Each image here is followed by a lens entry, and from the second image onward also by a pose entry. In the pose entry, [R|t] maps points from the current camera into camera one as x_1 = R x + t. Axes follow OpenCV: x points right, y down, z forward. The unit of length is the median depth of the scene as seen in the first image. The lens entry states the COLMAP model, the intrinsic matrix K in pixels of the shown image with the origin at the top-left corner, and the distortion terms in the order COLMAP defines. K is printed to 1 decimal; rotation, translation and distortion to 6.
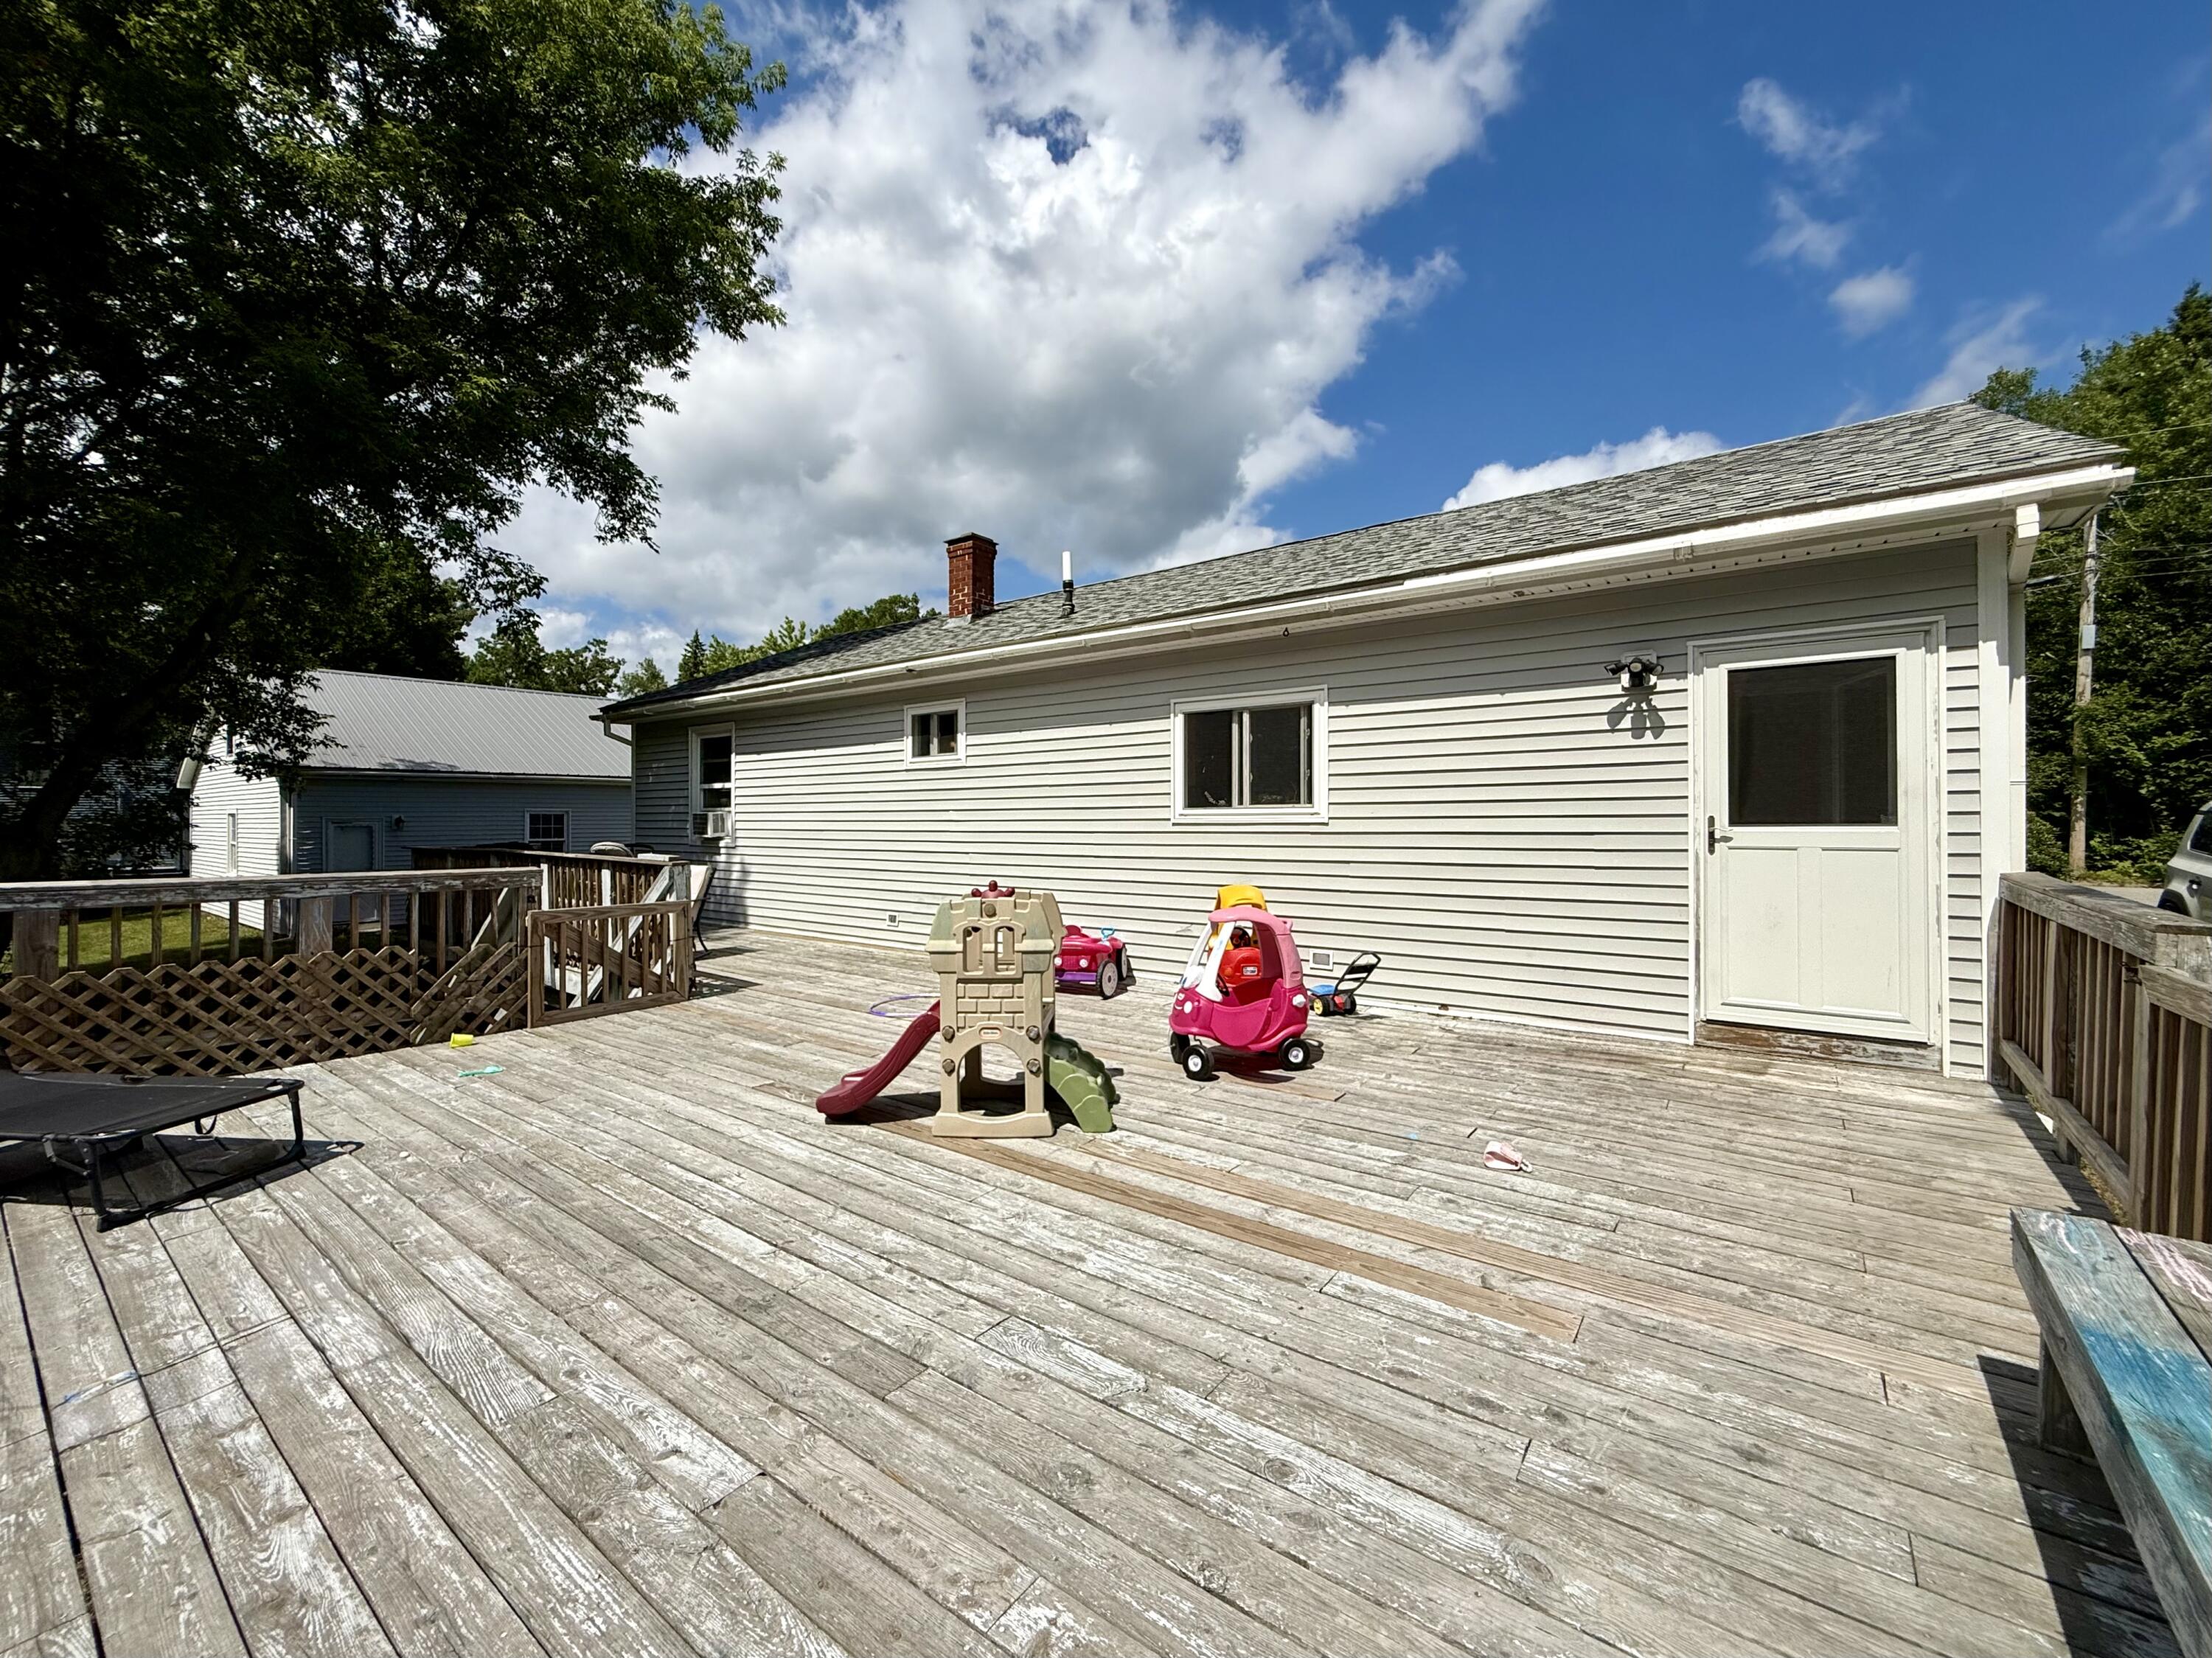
lens RADIAL K [[915.9, 0, 1107.5], [0, 915.9, 816.3], [0, 0, 1]] dist [-0.000914, -0.000271]
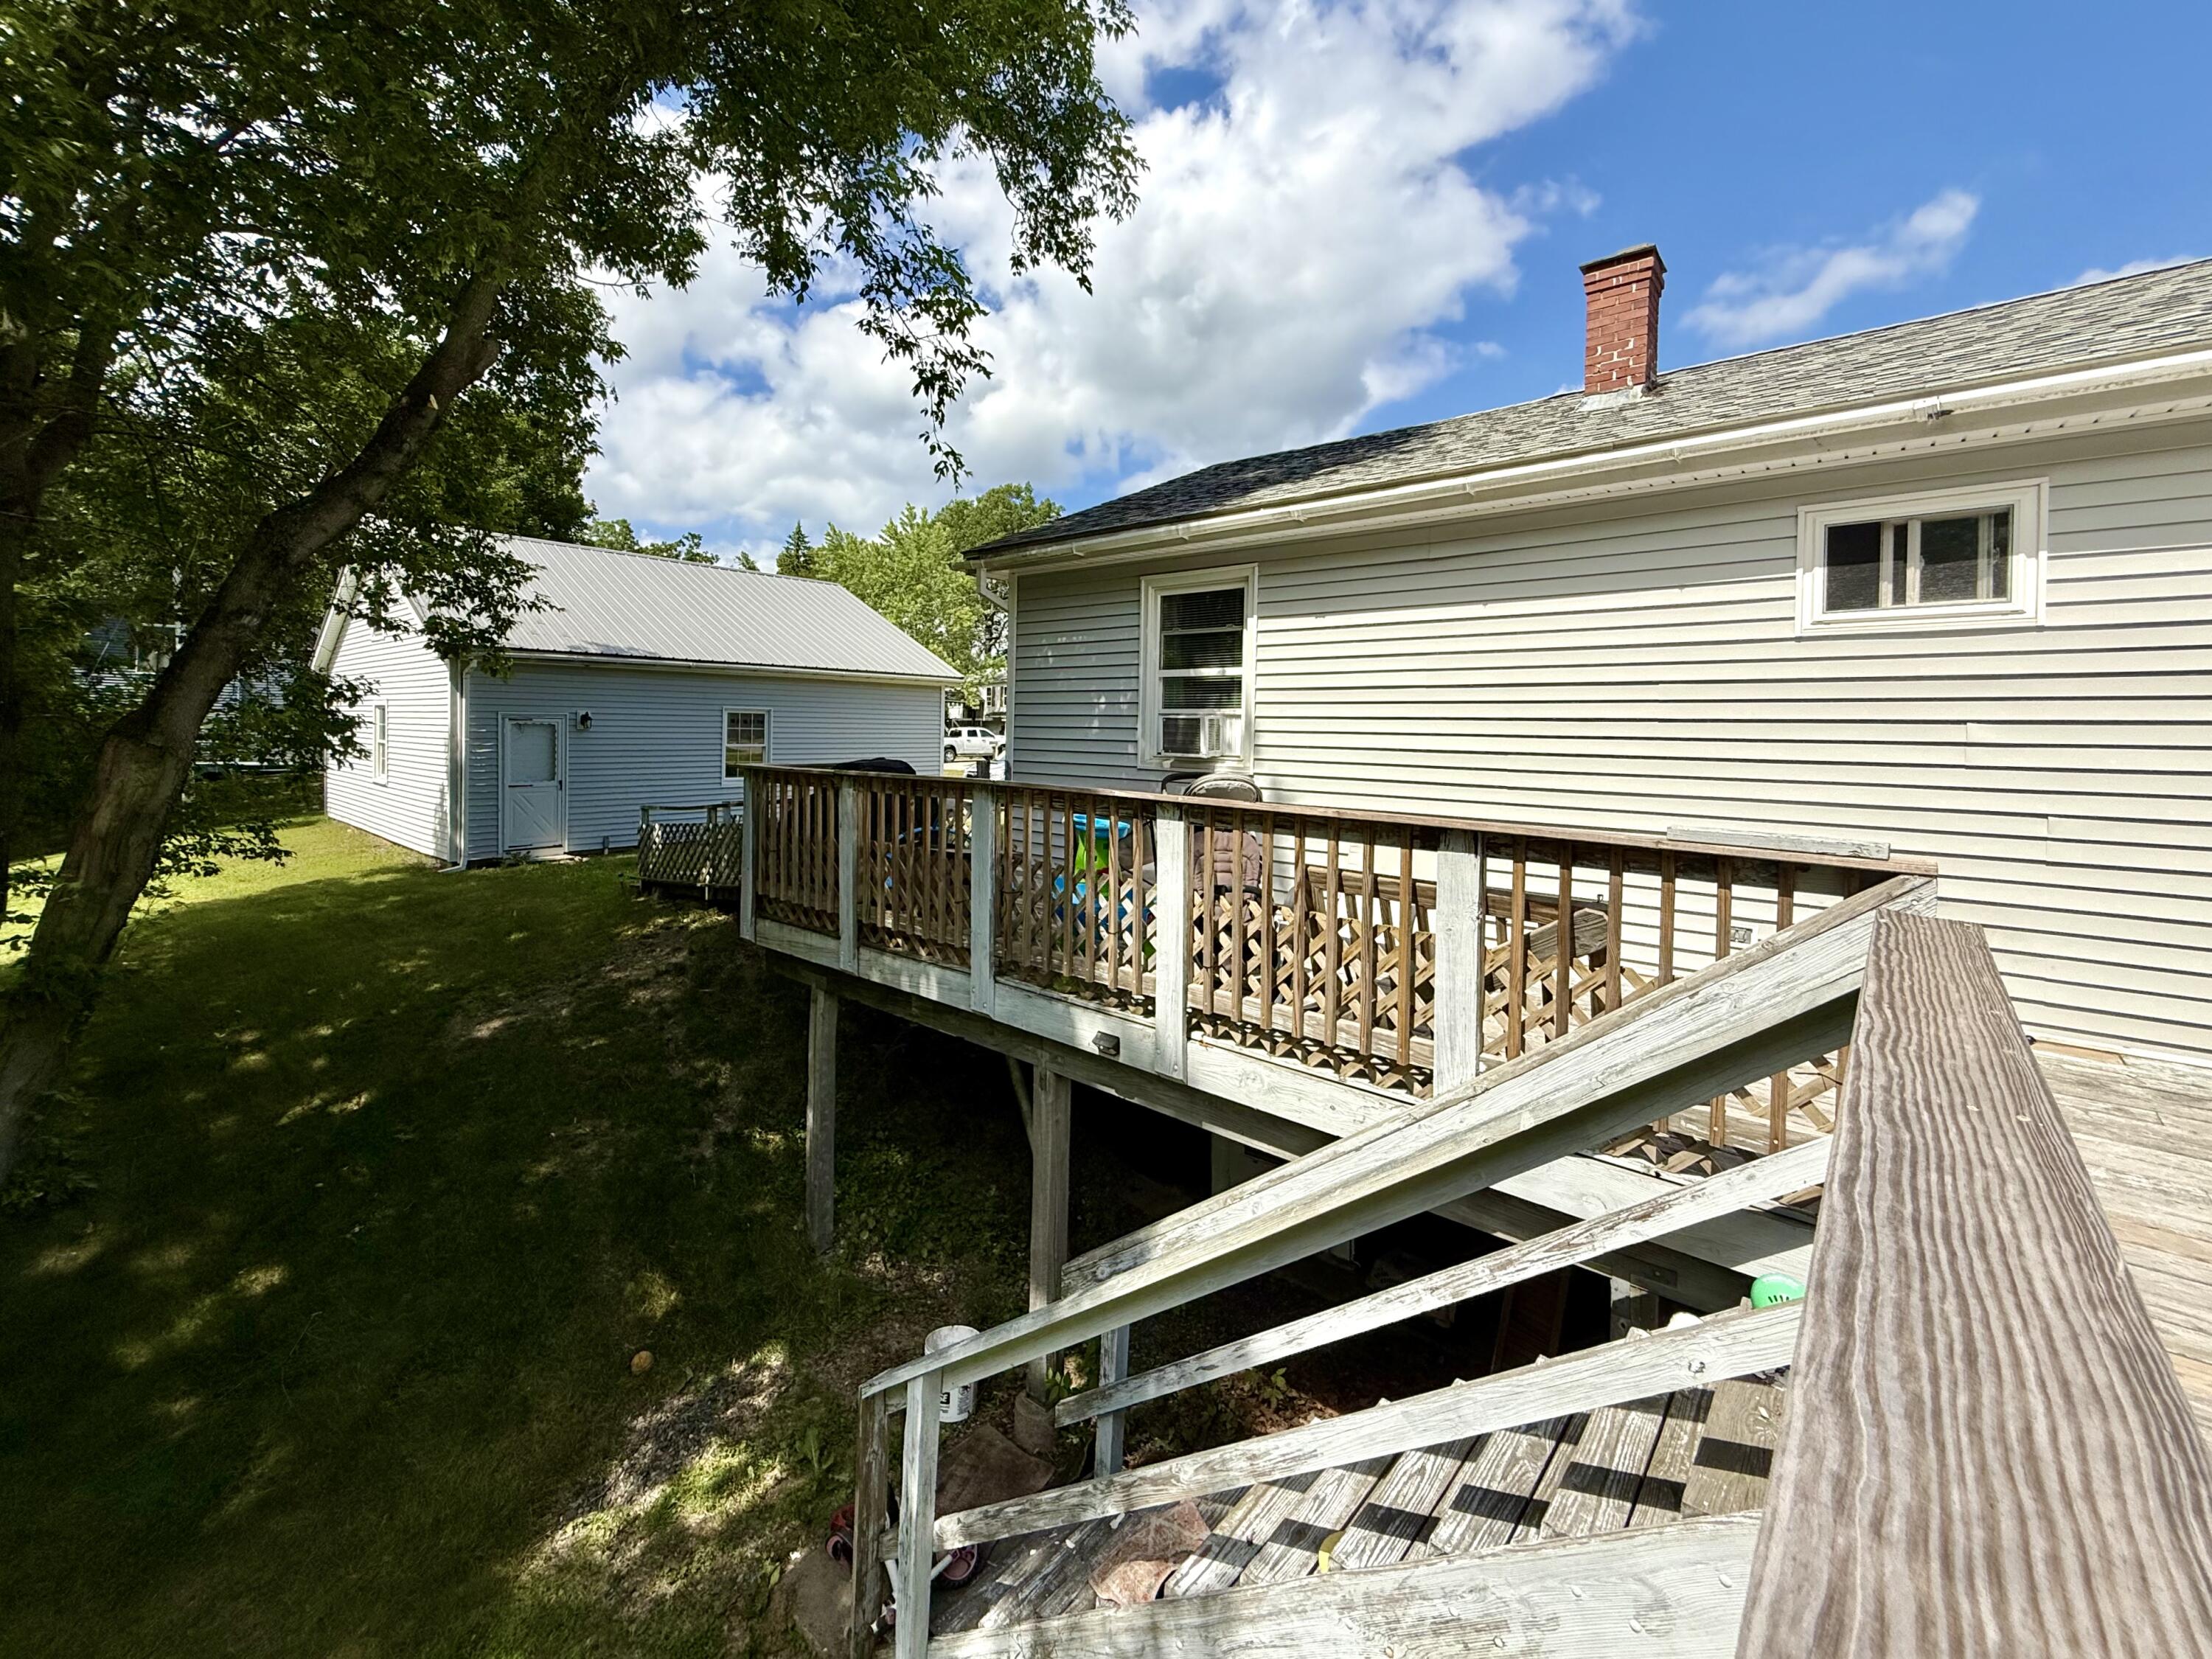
lens RADIAL K [[916.0, 0, 1105.1], [0, 916.0, 809.8], [0, 0, 1]] dist [-0.000914, -0.000271]
pose [[0.997457, 0.026351, -0.066226, -0.389636], [-0.020201, 0.995566, 0.091872, 0.003007], [0.068354, -0.090301, 0.993566, 0.331228]]
